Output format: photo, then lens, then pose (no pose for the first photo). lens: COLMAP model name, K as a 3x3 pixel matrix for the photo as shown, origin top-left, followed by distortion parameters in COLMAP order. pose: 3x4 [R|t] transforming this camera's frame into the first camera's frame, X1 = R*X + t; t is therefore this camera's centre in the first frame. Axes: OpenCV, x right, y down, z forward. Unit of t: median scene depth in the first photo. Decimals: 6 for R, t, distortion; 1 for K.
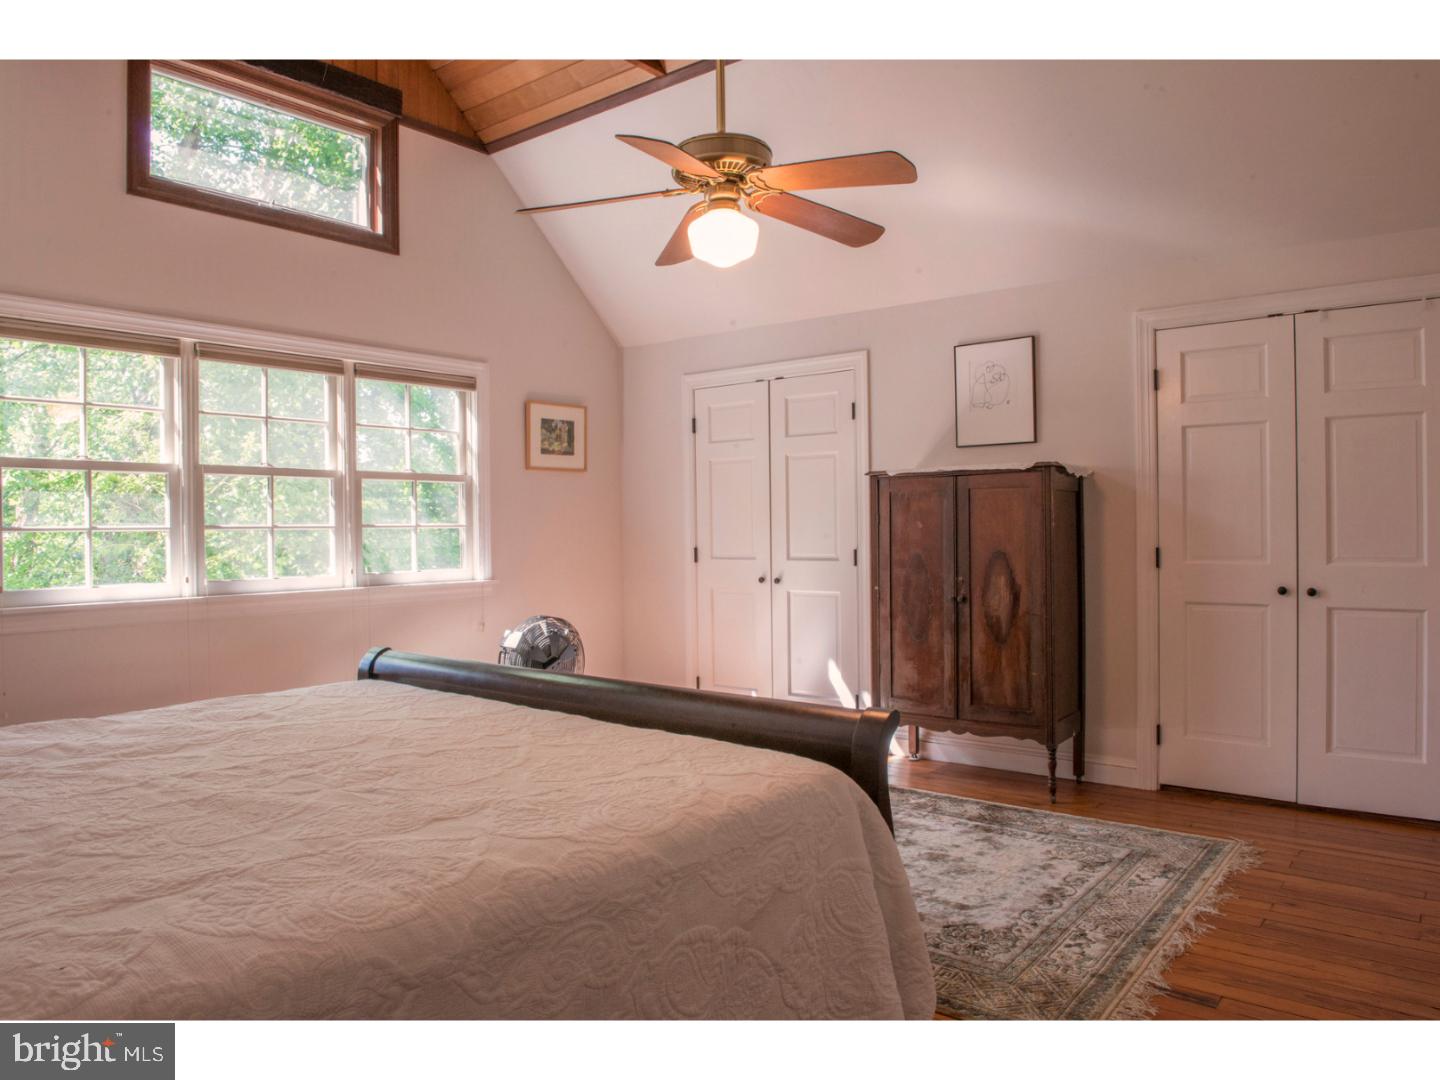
lens RADIAL K [[1022.1, 0, 689.0], [0, 1022.1, 547.9], [0, 0, 1]] dist [-0.005070, -0.004174]
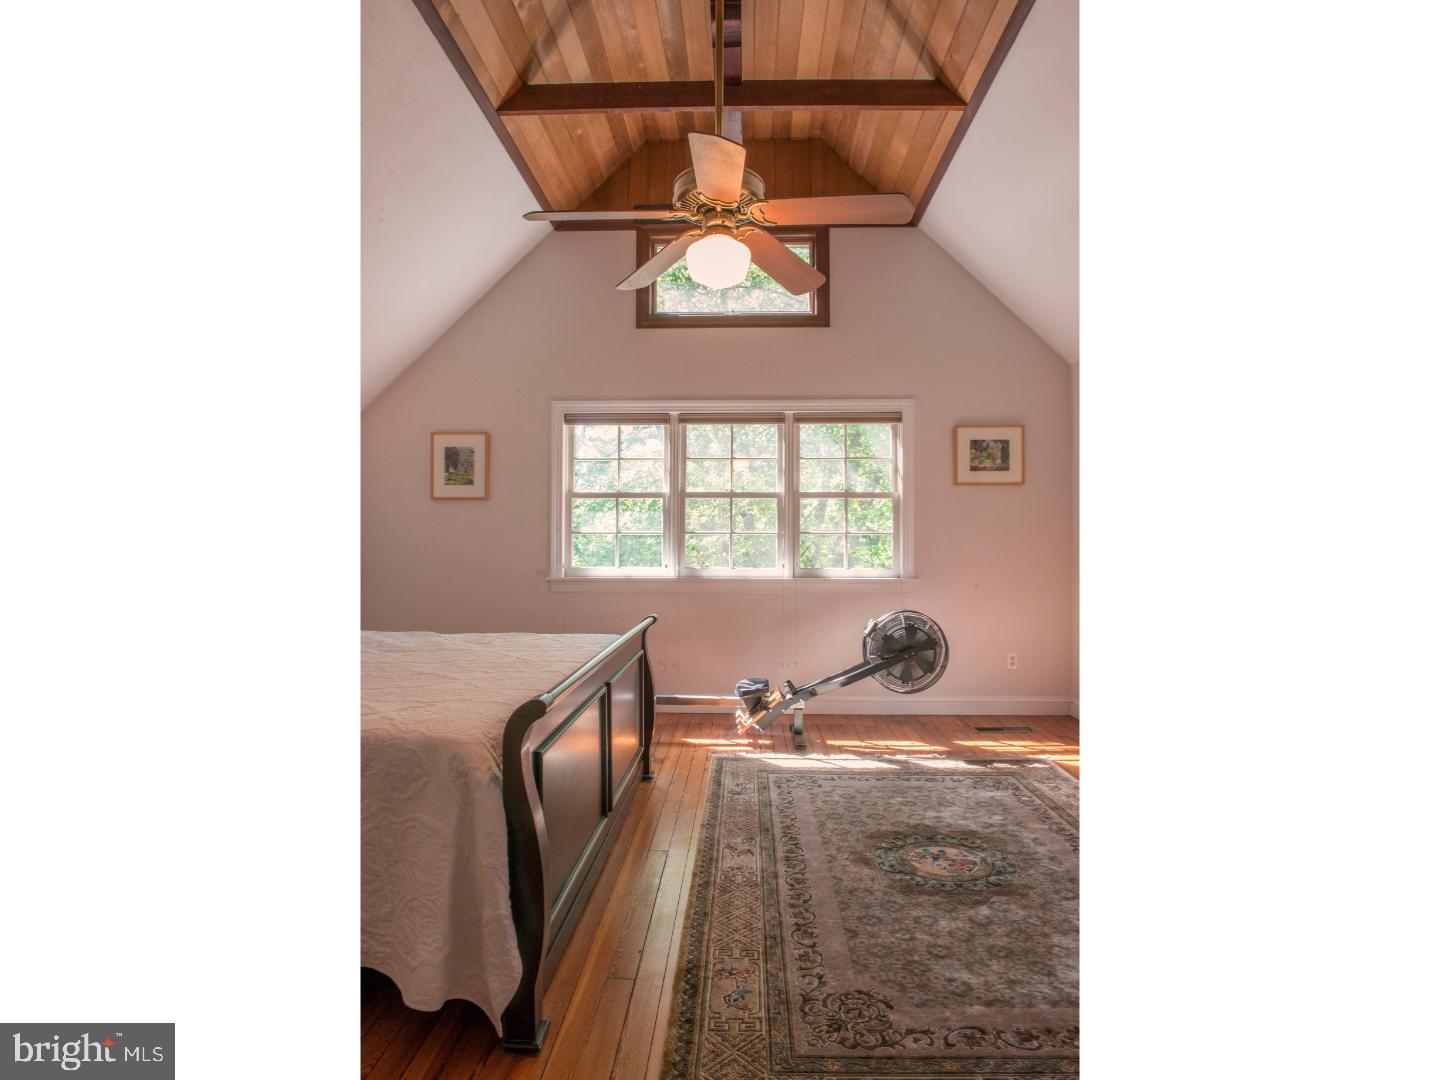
lens RADIAL K [[755.5, 0, 720.0], [0, 755.5, 540.0], [0, 0, 1]] dist [-0.000627, 0.000084]
pose [[0.611781, 0.008467, -0.790982, 0.380939], [-0.026573, 0.999598, -0.009853, 0.000643], [0.790581, 0.027047, 0.611760, 0.285816]]
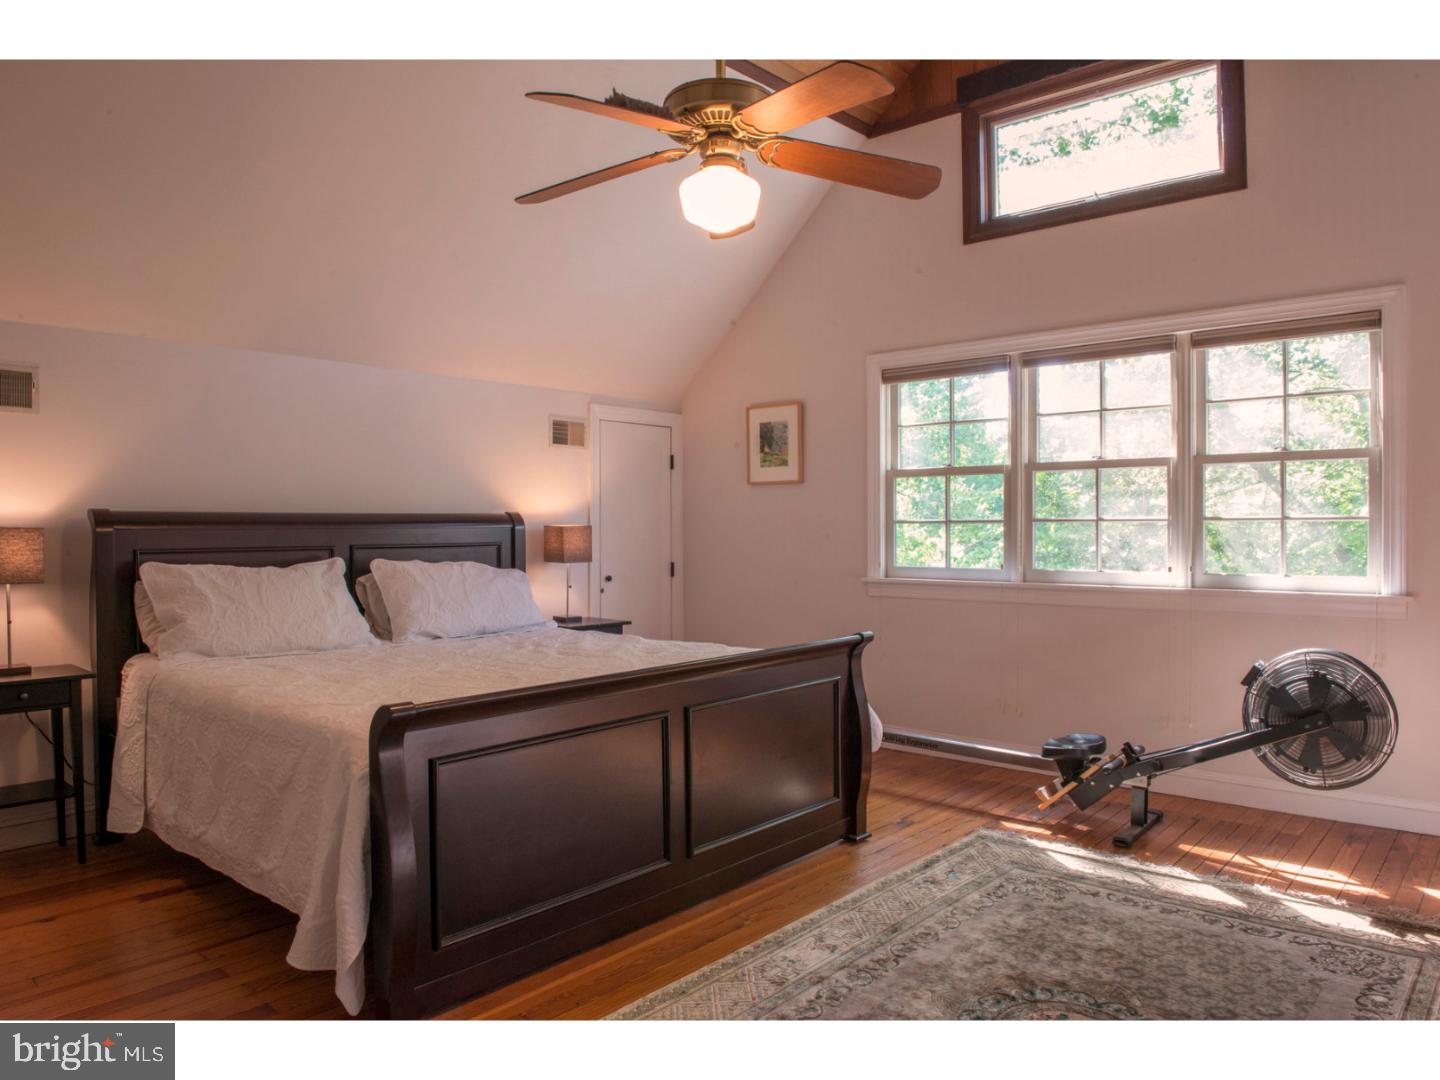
lens RADIAL K [[1001.8, 0, 720.0], [0, 1001.8, 540.0], [0, 0, 1]] dist [-0.022366, 0.000329]
pose [[-0.022162, 0.024156, -0.999463, 0.501012], [-0.017598, 0.999544, 0.024548, -0.015853], [0.999599, 0.018133, -0.021727, 0.570026]]
